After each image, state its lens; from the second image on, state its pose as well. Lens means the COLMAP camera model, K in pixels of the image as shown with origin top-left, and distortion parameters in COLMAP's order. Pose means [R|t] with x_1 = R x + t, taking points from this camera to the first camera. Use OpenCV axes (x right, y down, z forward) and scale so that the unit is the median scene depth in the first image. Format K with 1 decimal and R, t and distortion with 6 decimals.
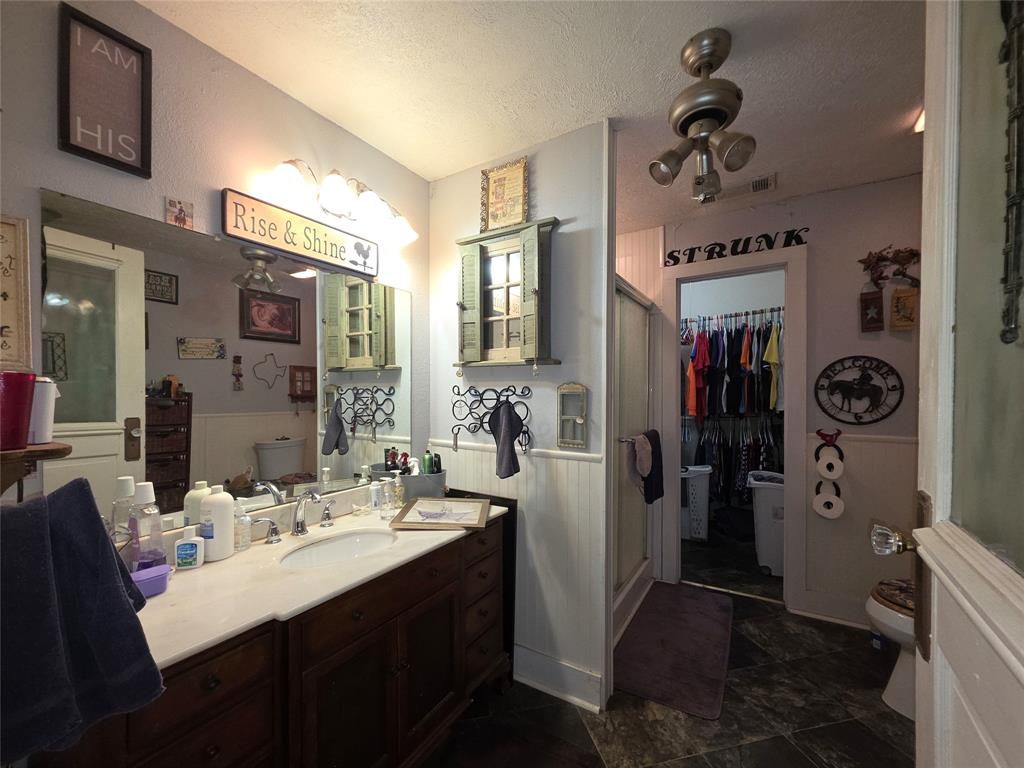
lens RADIAL K [[409.6, 0, 512.8], [0, 409.6, 395.5], [0, 0, 1]] dist [0.004779, -0.002259]
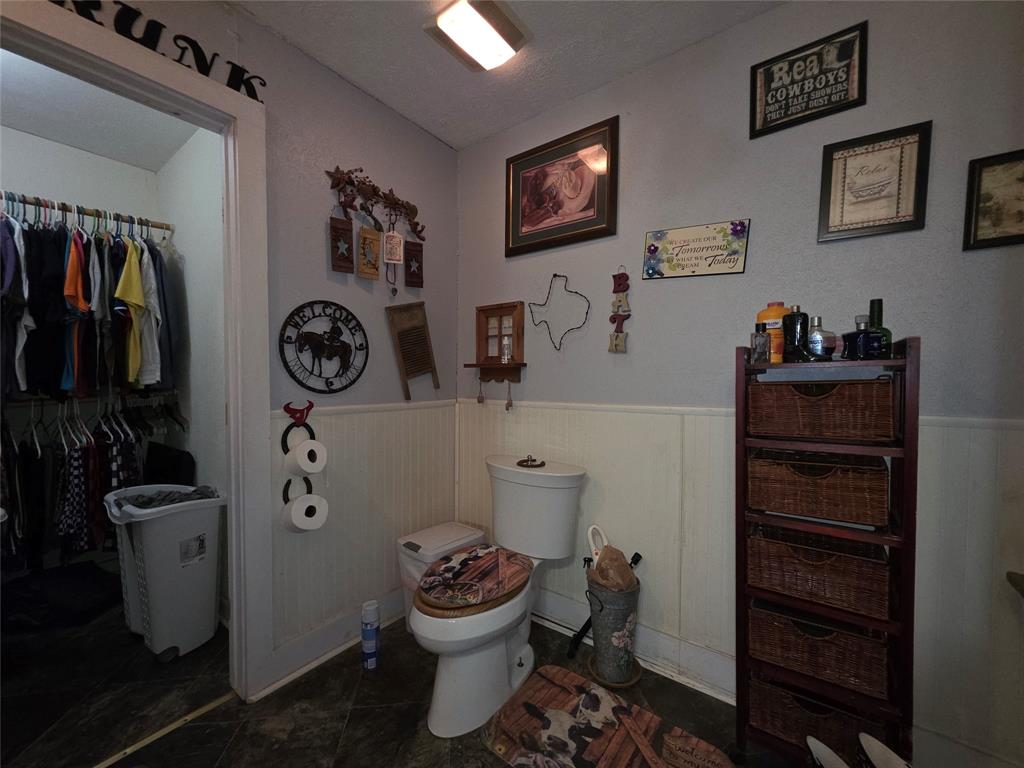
lens RADIAL K [[409.6, 0, 512.8], [0, 409.6, 395.5], [0, 0, 1]] dist [0.004779, -0.002259]
pose [[0.087701, -0.037586, 0.995437, 0.119200], [-0.000198, 0.999287, 0.037749, 0.046273], [-0.996147, -0.003508, 0.087631, 0.590698]]
